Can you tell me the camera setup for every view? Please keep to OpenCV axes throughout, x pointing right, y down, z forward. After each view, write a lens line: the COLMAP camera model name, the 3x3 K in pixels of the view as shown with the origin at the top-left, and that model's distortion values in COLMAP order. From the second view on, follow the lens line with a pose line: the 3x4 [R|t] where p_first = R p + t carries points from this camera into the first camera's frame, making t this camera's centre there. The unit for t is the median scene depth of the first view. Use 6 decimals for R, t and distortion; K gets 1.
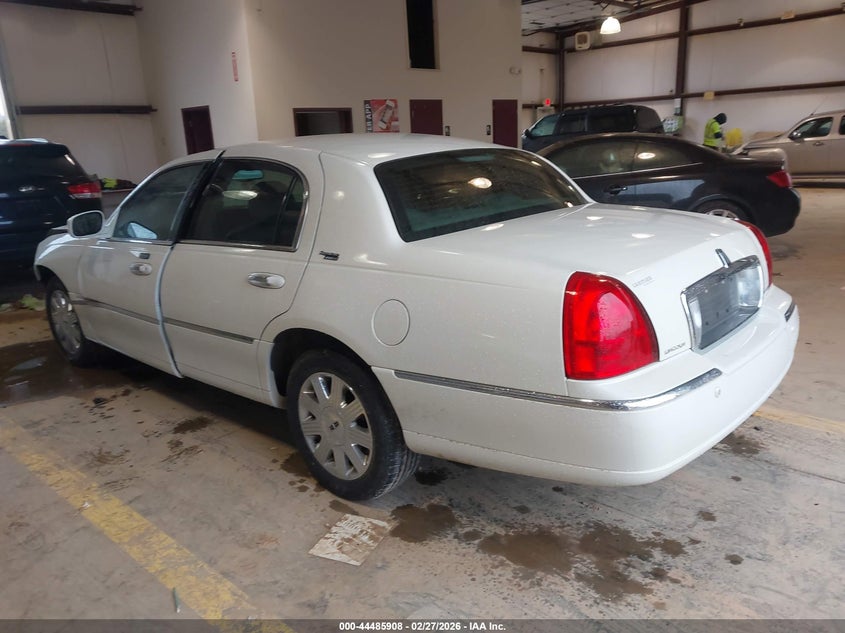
lens RADIAL K [[667.3, 0, 422.5], [0, 667.3, 316.5], [0, 0, 1]] dist [0.001857, 0.002620]
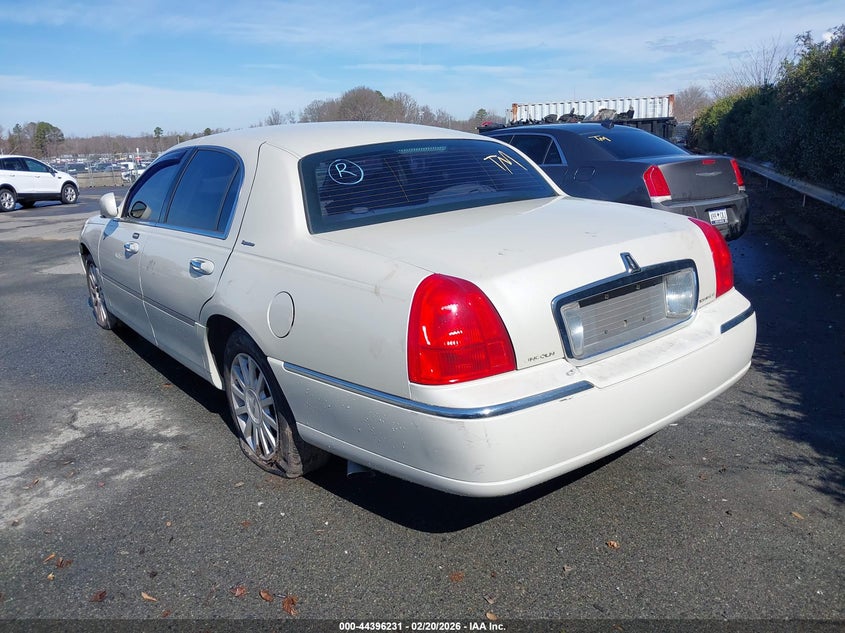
lens RADIAL K [[667.3, 0, 422.5], [0, 667.3, 316.5], [0, 0, 1]] dist [0.001857, 0.002620]
pose [[0.987704, 0.048387, -0.148659, 0.299584], [-0.044346, 0.998554, 0.030385, -0.026617], [0.149915, -0.023419, 0.988422, 0.036800]]
